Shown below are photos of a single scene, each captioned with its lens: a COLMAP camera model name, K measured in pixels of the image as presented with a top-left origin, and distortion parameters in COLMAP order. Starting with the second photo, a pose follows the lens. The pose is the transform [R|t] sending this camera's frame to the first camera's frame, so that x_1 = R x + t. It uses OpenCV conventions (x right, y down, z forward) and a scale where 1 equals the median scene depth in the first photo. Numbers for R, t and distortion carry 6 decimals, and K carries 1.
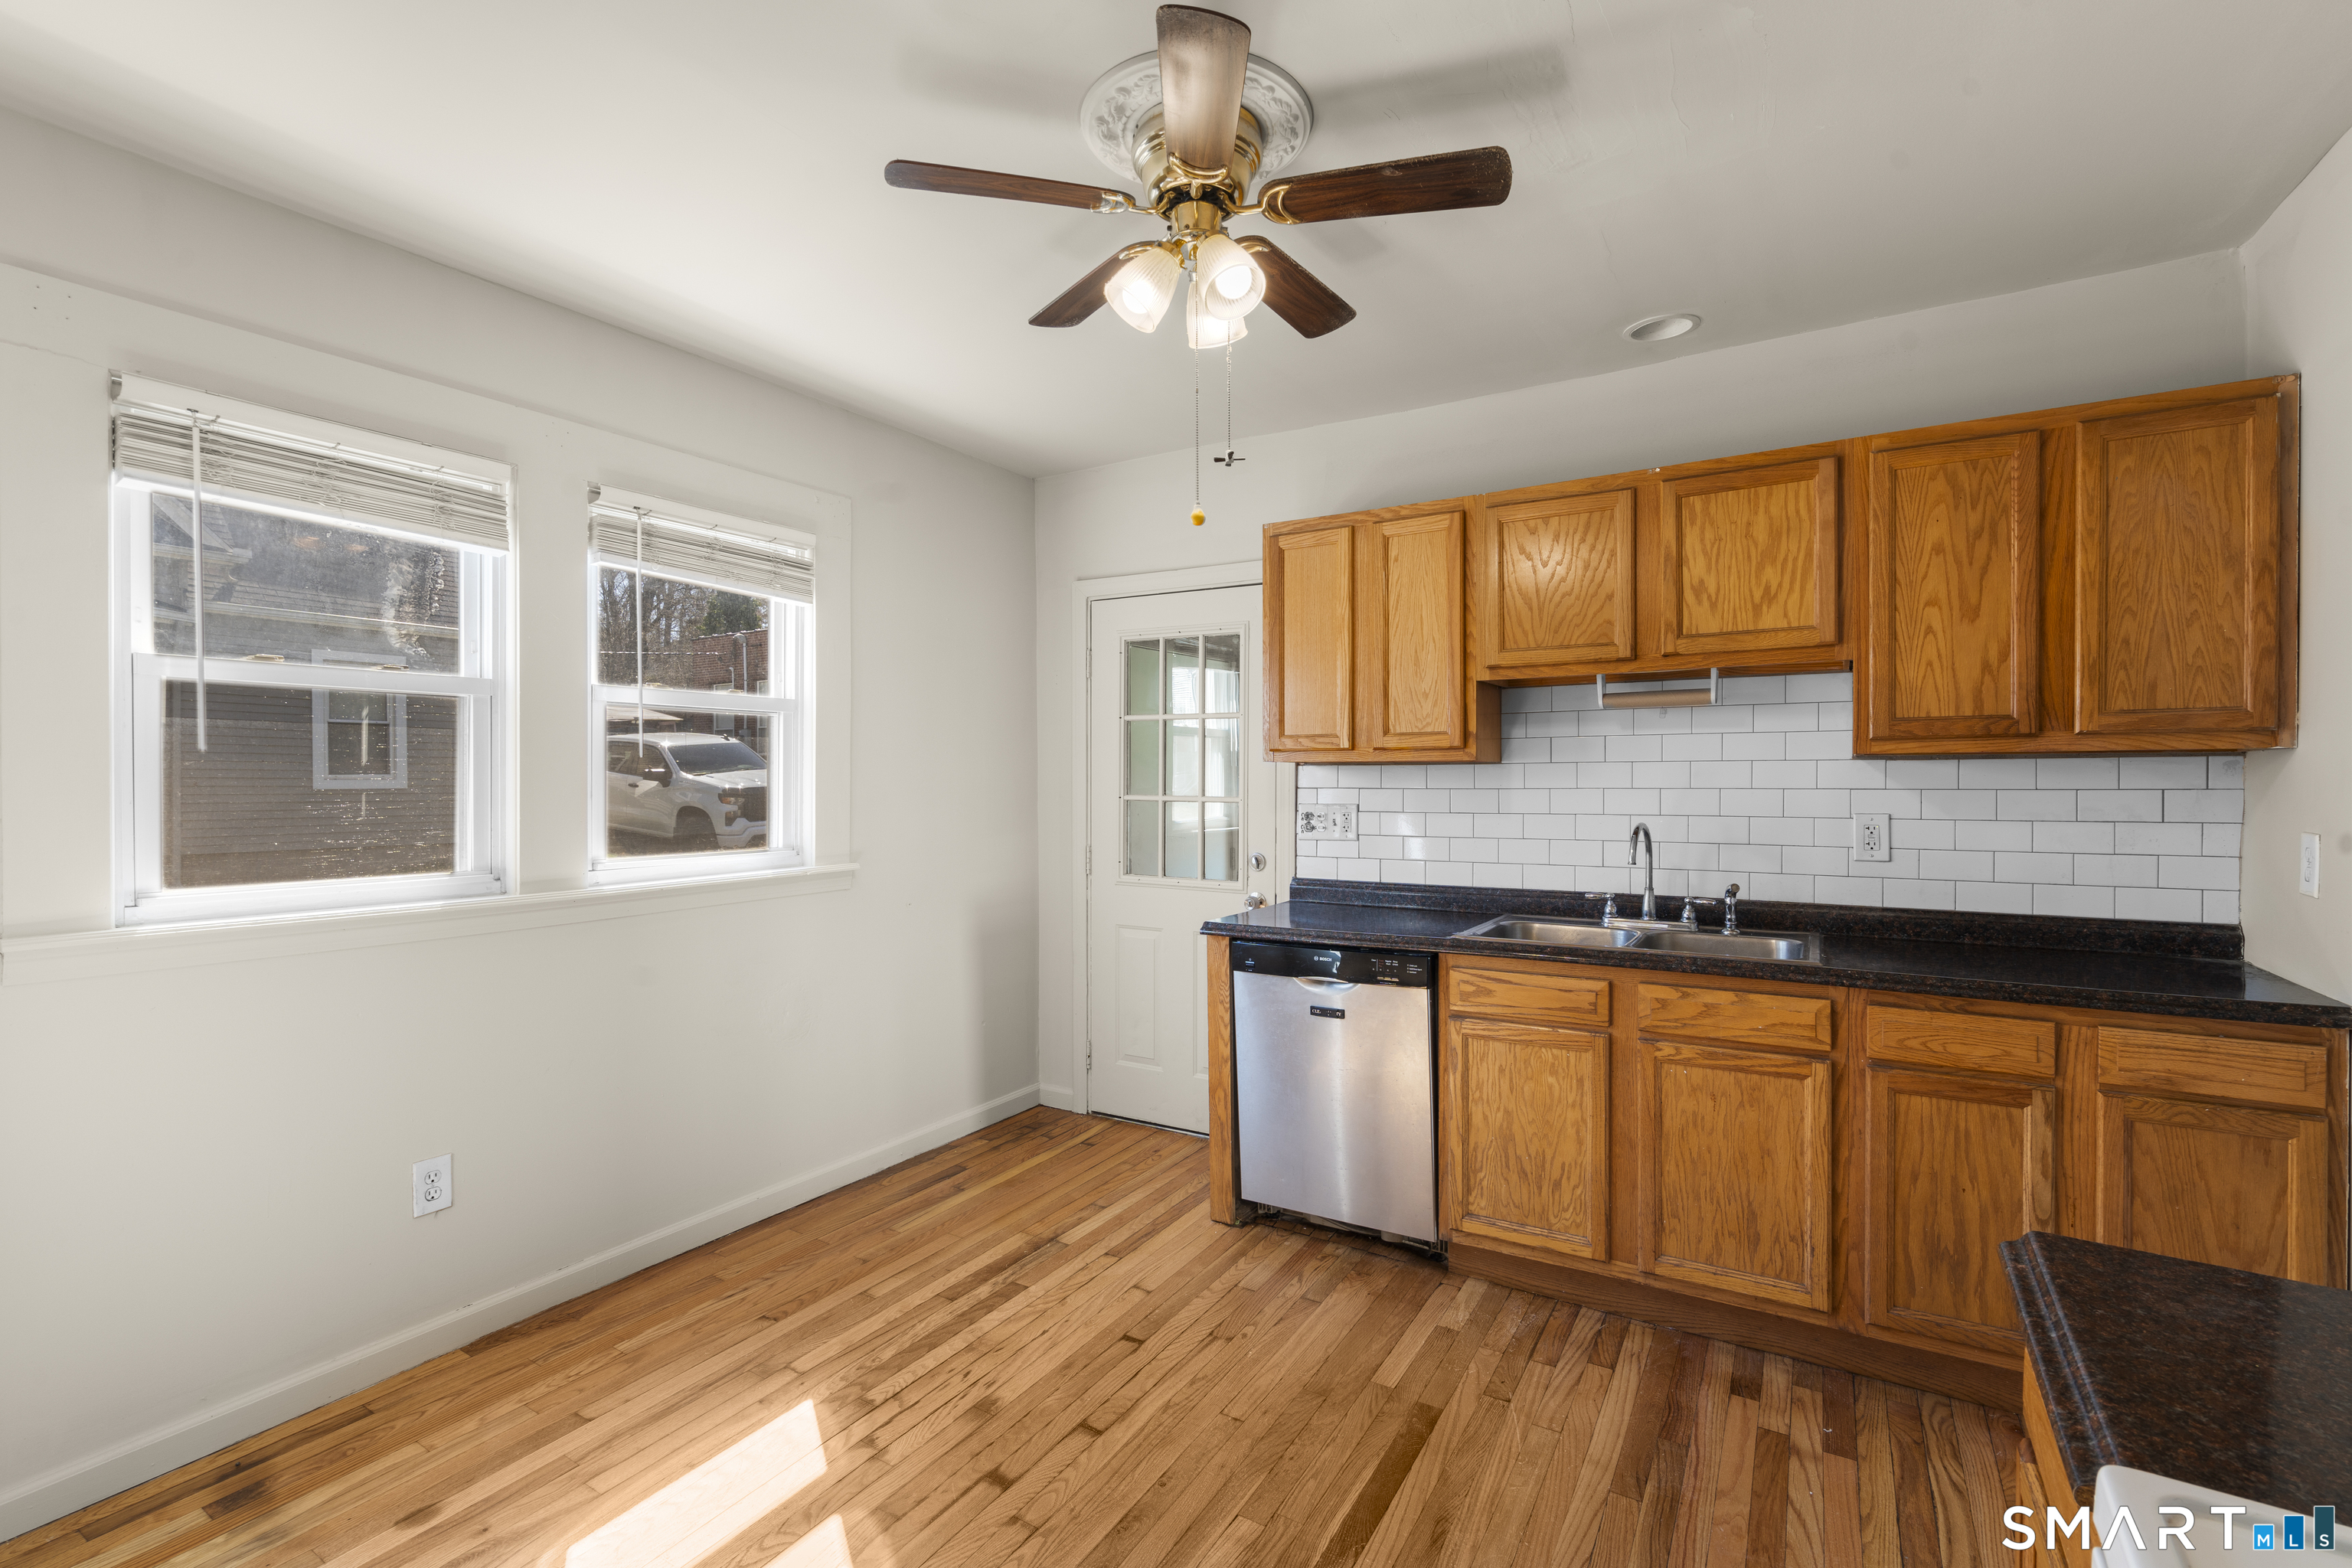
lens RADIAL K [[1053.2, 0, 1172.0], [0, 1053.2, 789.3], [0, 0, 1]] dist [-0.010644, 0.005123]
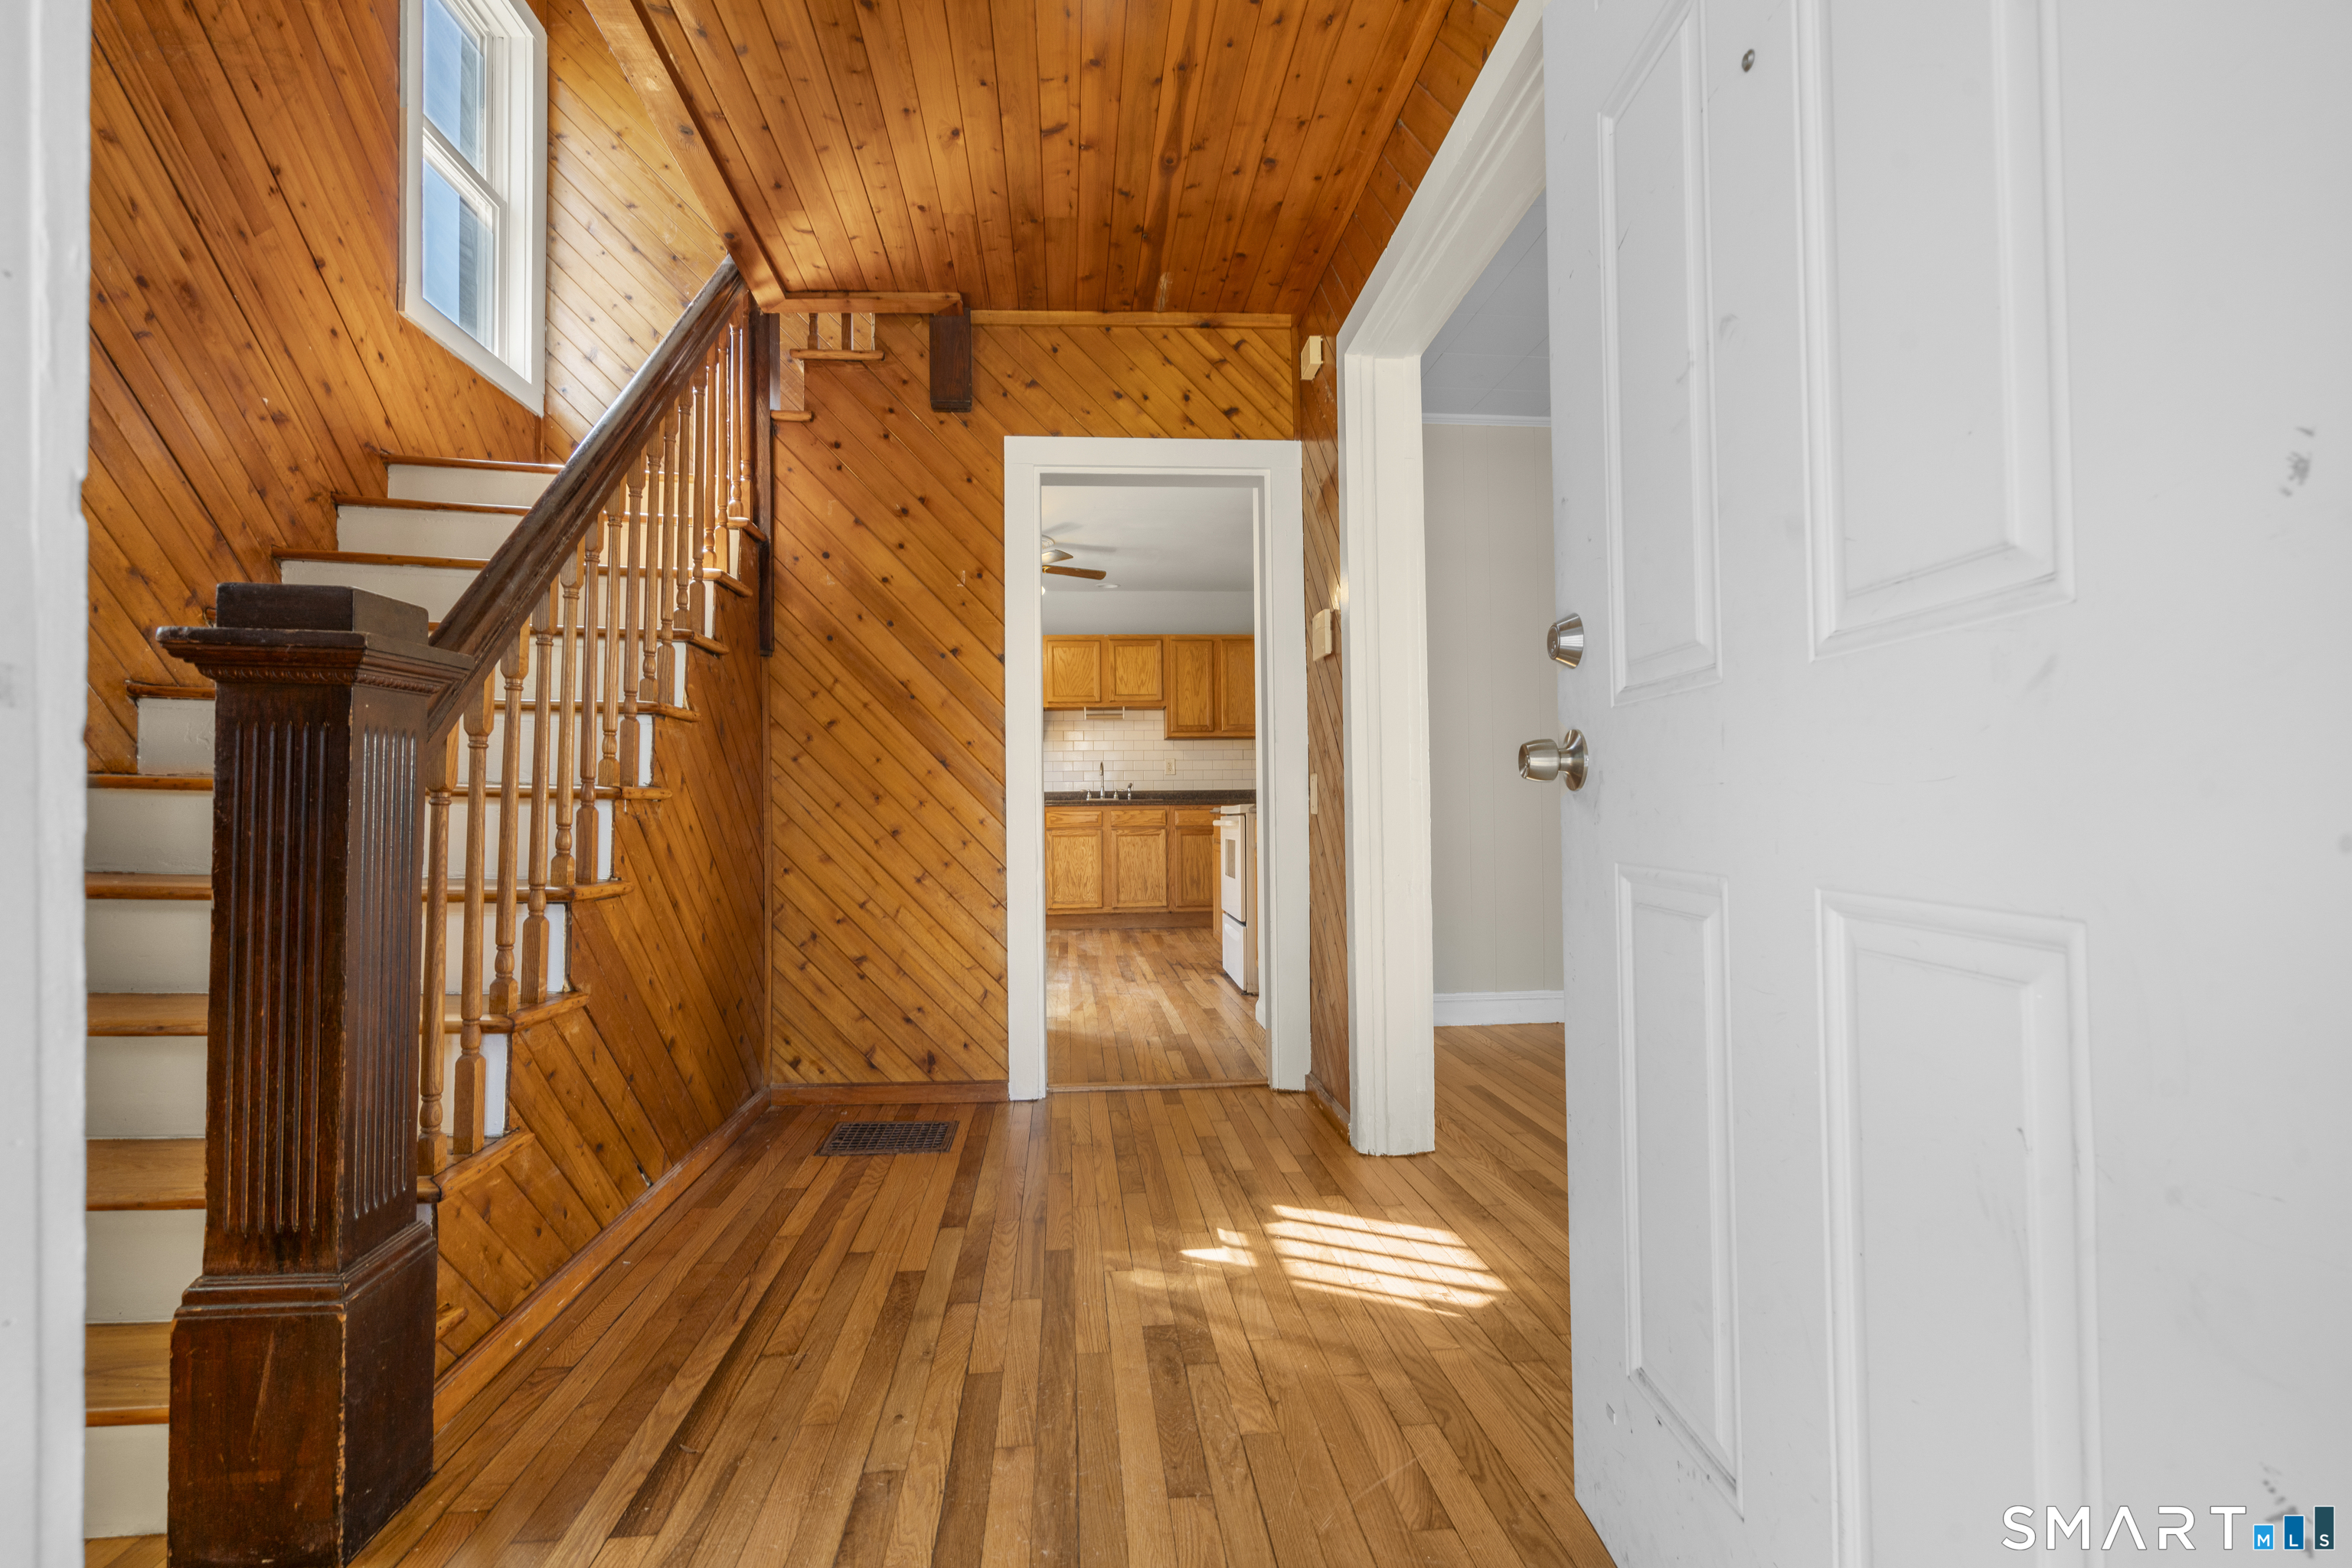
lens RADIAL K [[1053.2, 0, 1161.4], [0, 1053.2, 773.2], [0, 0, 1]] dist [-0.010644, 0.005123]
pose [[0.796525, 0.015380, 0.604409, -1.212952], [0.013301, 0.998989, -0.042950, 0.203217], [-0.604459, 0.042250, 0.795515, -1.424689]]
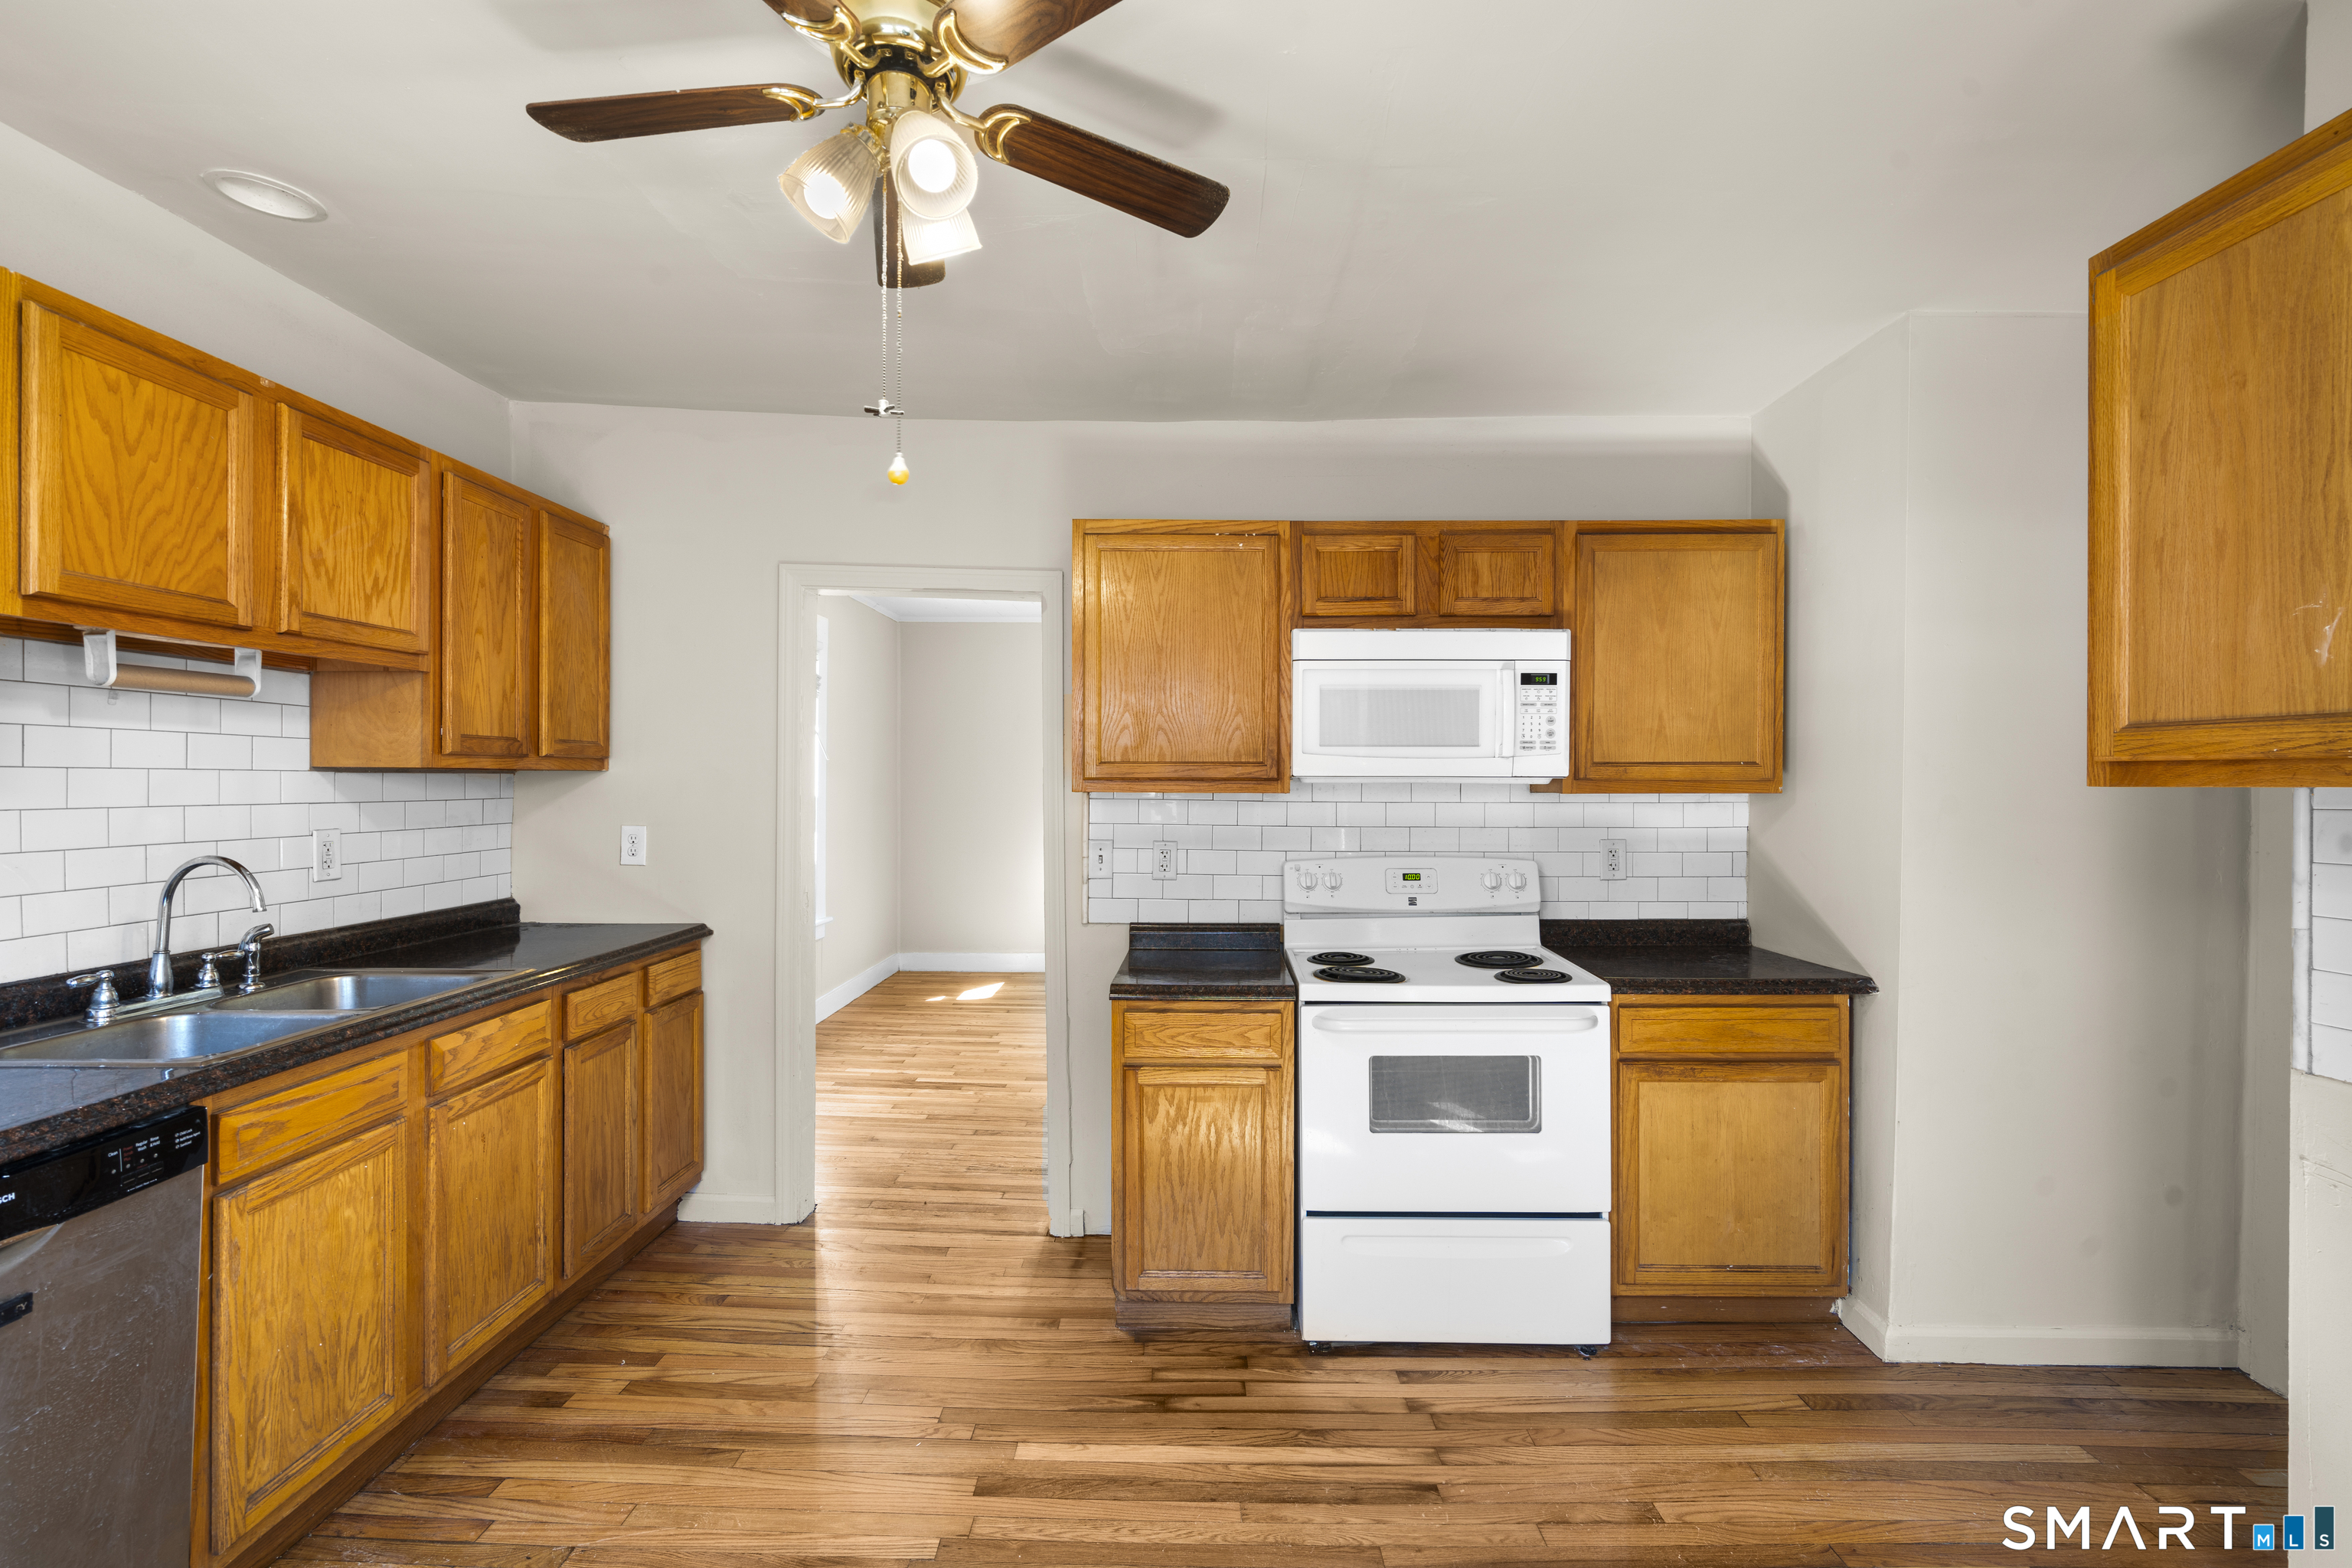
lens RADIAL K [[1053.2, 0, 1172.5], [0, 1053.2, 787.9], [0, 0, 1]] dist [-0.010644, 0.005123]
pose [[-0.508052, -0.005014, 0.861312, -0.554206], [0.004581, 0.999953, 0.008523, -0.019272], [-0.861314, 0.008276, -0.508005, 0.887130]]
